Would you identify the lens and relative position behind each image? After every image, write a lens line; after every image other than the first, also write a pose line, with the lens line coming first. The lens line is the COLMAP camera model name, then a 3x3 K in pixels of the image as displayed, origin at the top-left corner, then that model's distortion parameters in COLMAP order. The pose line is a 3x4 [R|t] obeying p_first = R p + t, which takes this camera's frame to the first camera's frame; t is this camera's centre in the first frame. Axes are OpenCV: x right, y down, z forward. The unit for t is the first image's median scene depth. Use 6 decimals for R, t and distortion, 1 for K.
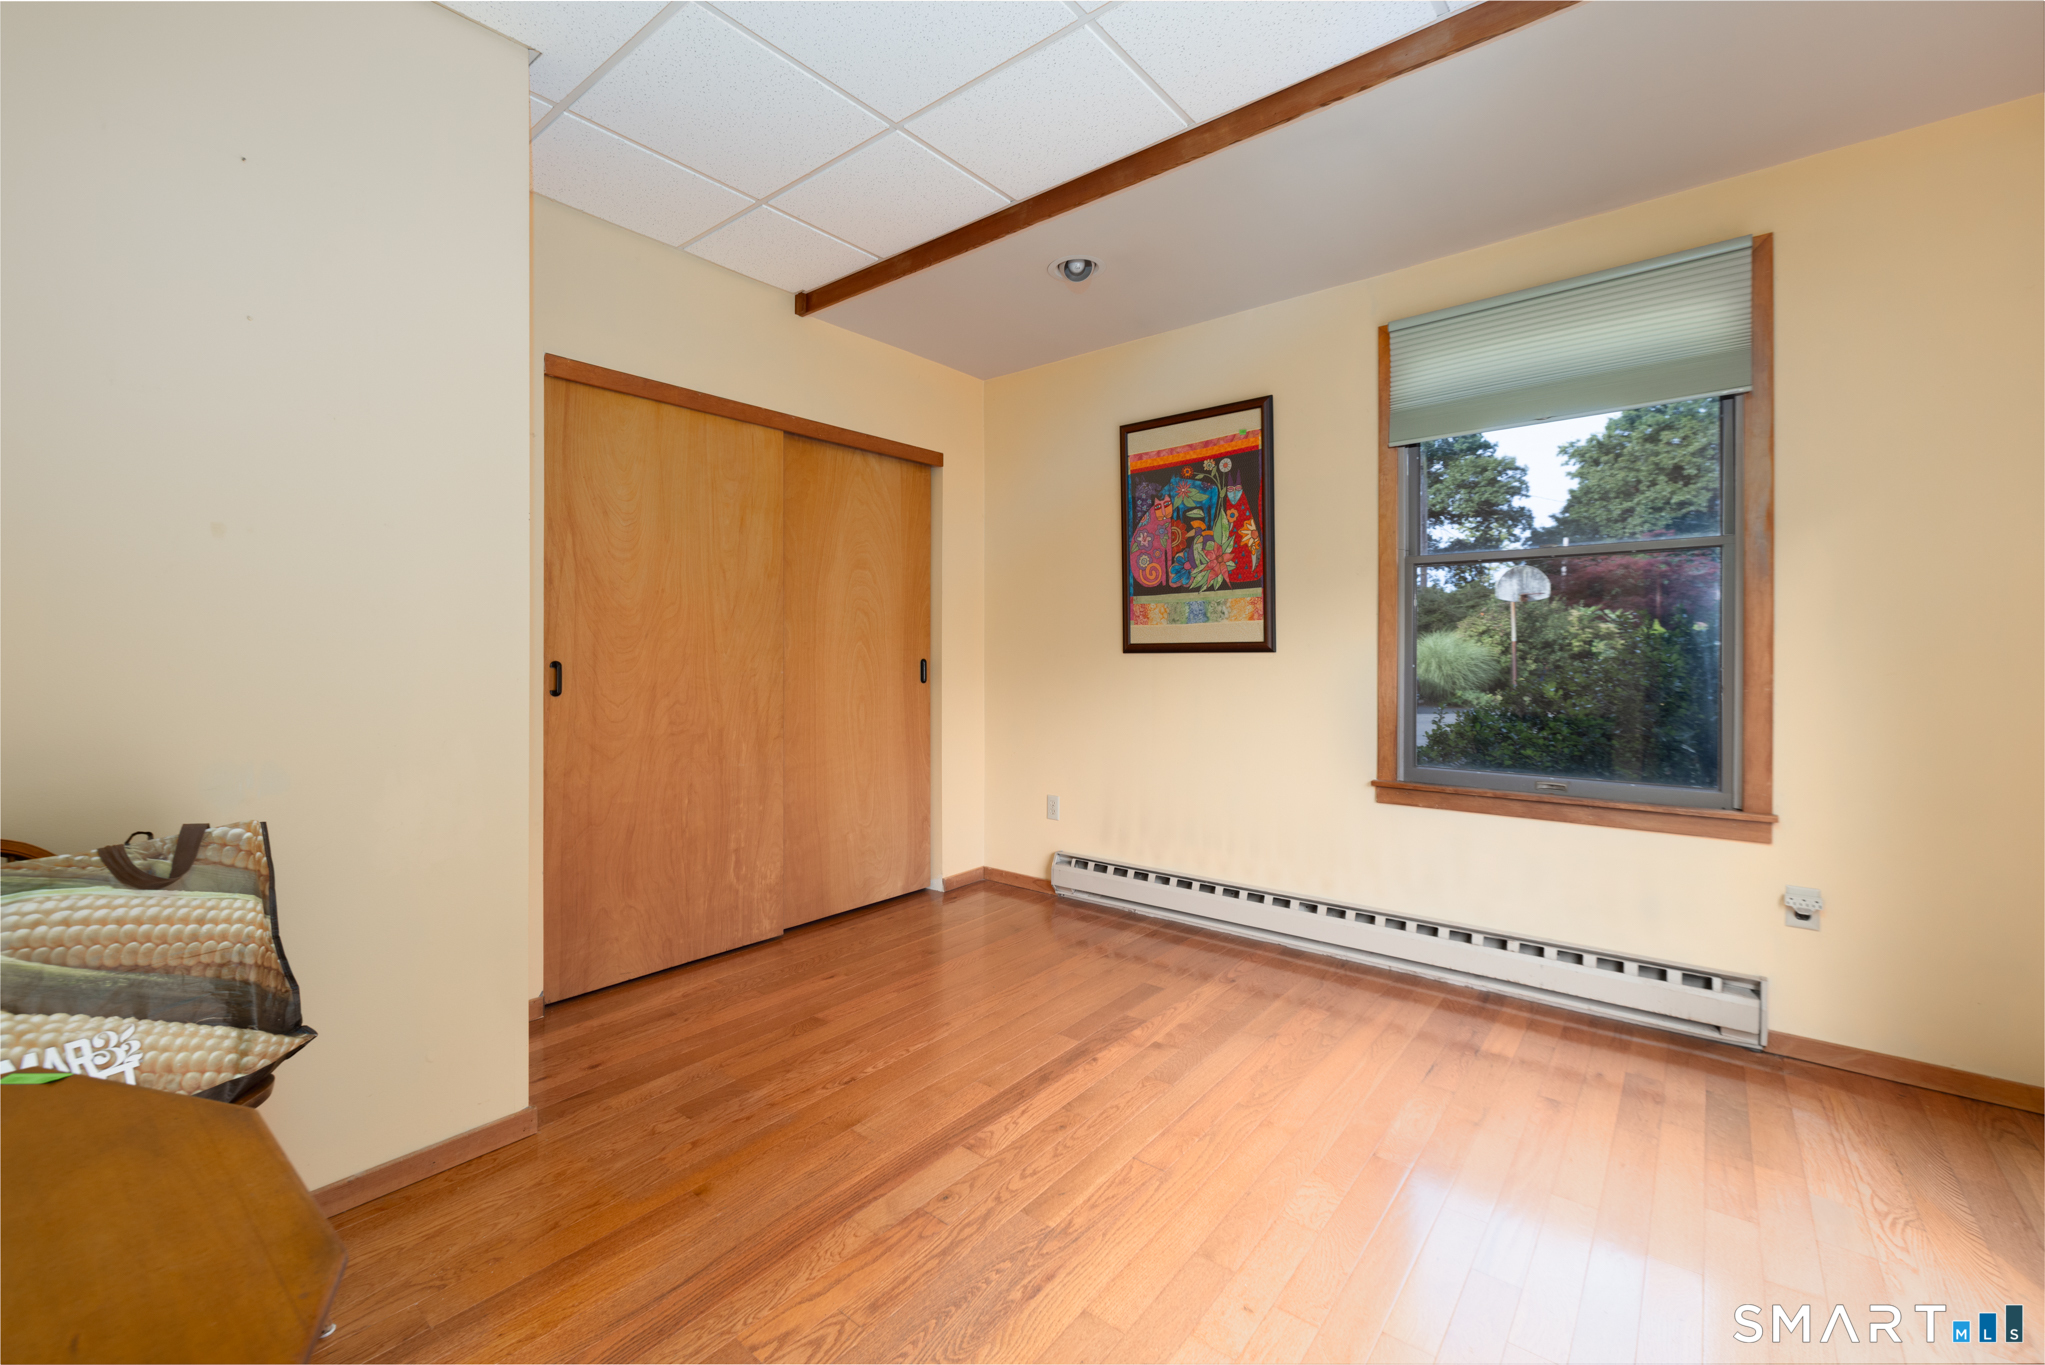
lens RADIAL K [[875.7, 0, 1012.9], [0, 875.7, 647.5], [0, 0, 1]] dist [-0.000042, 0.000043]
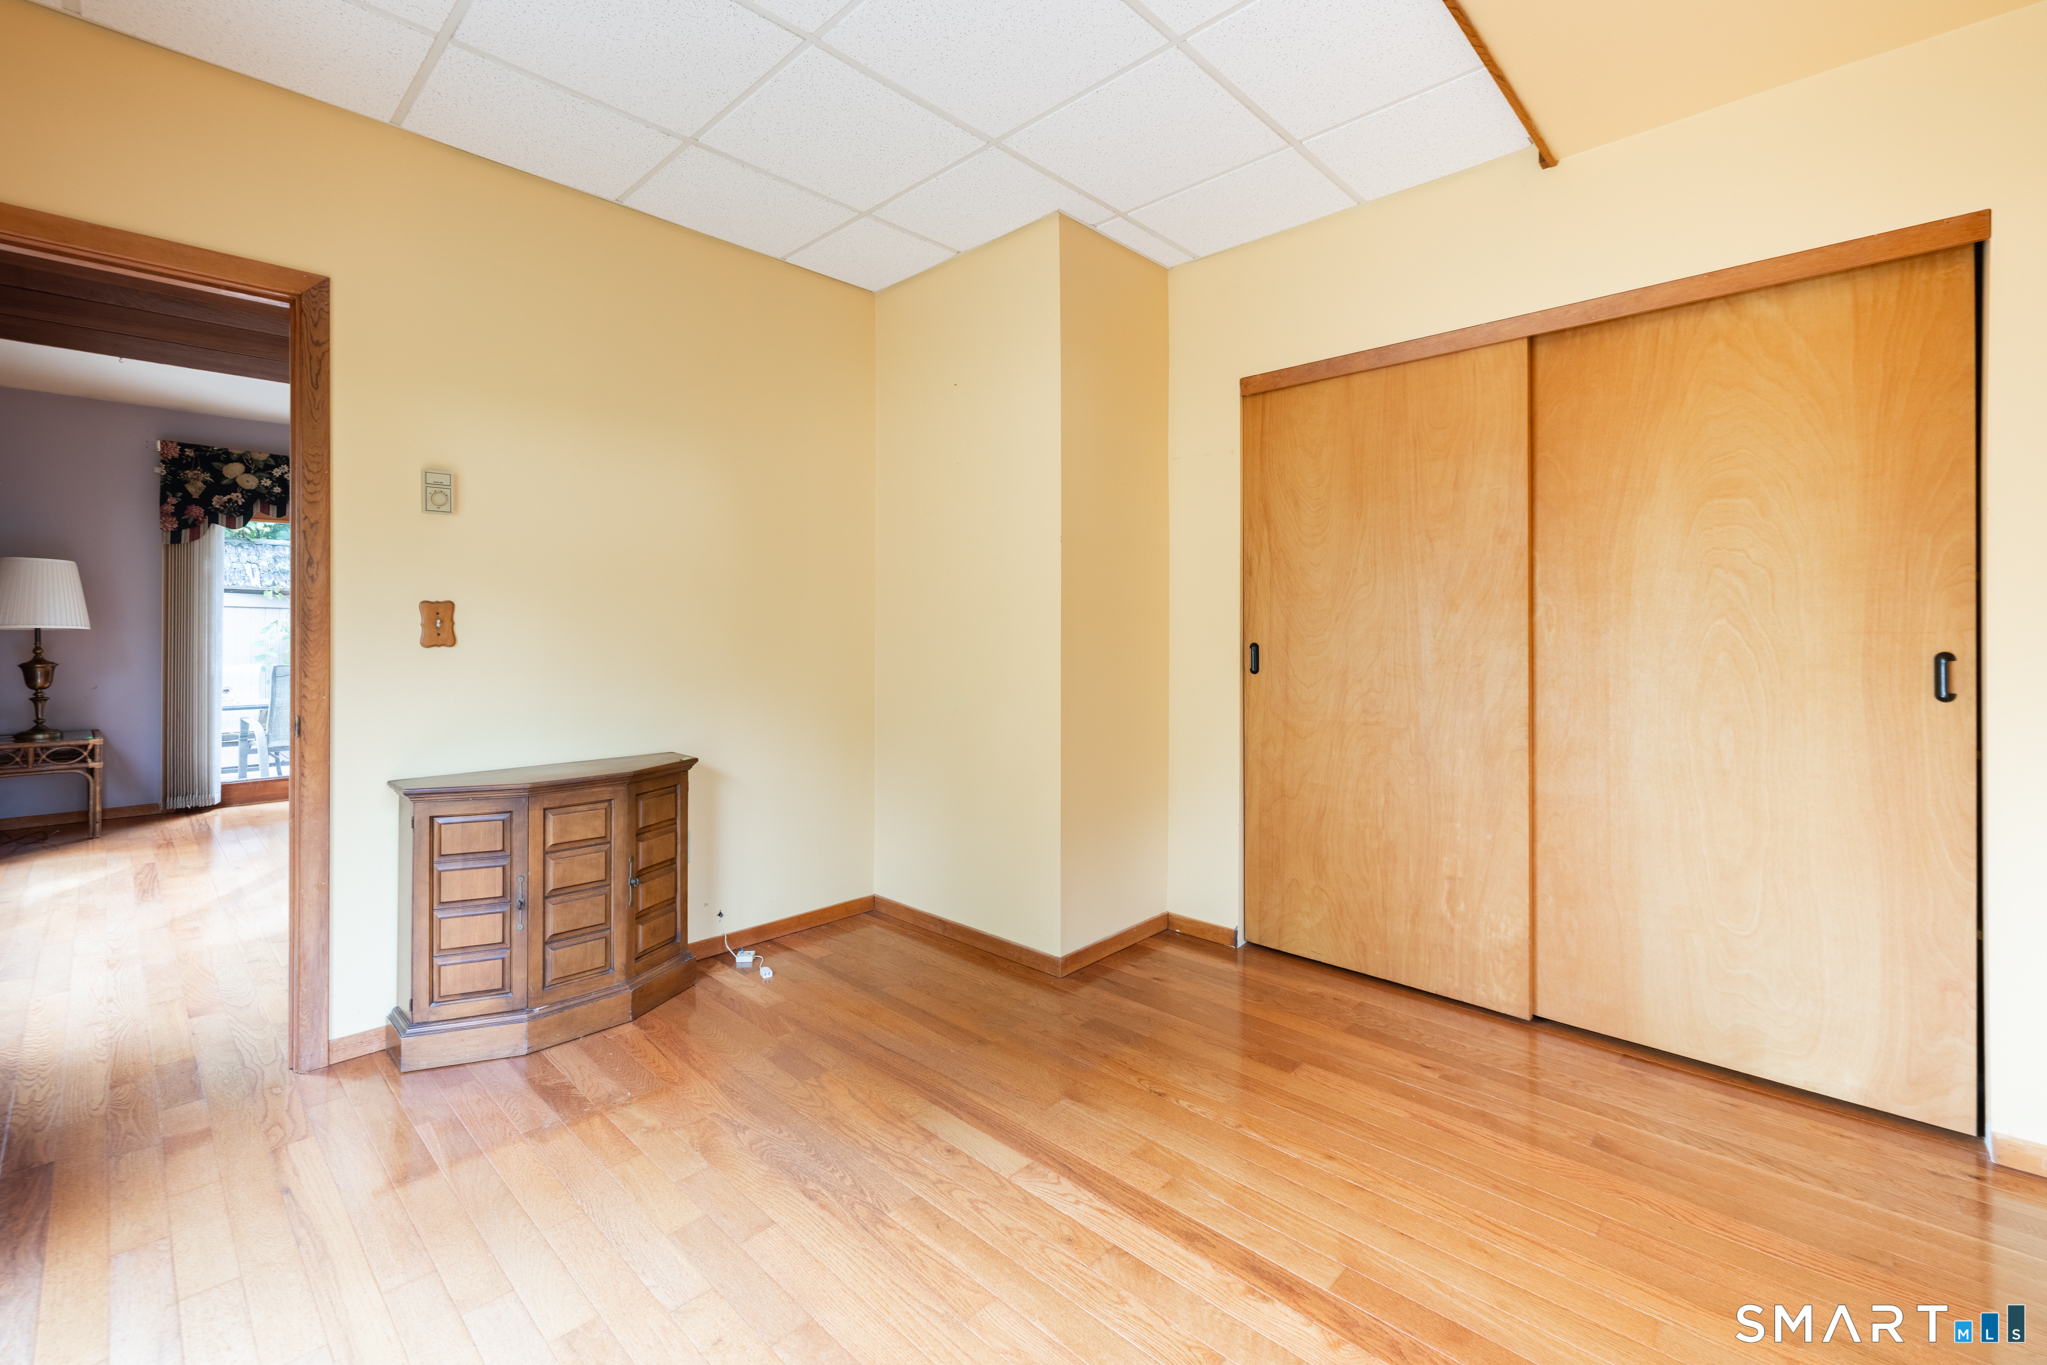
lens RADIAL K [[861.9, 0, 958.6], [0, 861.9, 620.1], [0, 0, 1]] dist [-0.001360, -0.000579]
pose [[-0.121131, -0.011515, -0.992570, 0.628359], [0.001422, 0.999930, -0.011774, -0.001276], [0.992636, -0.002837, -0.121106, 0.742689]]
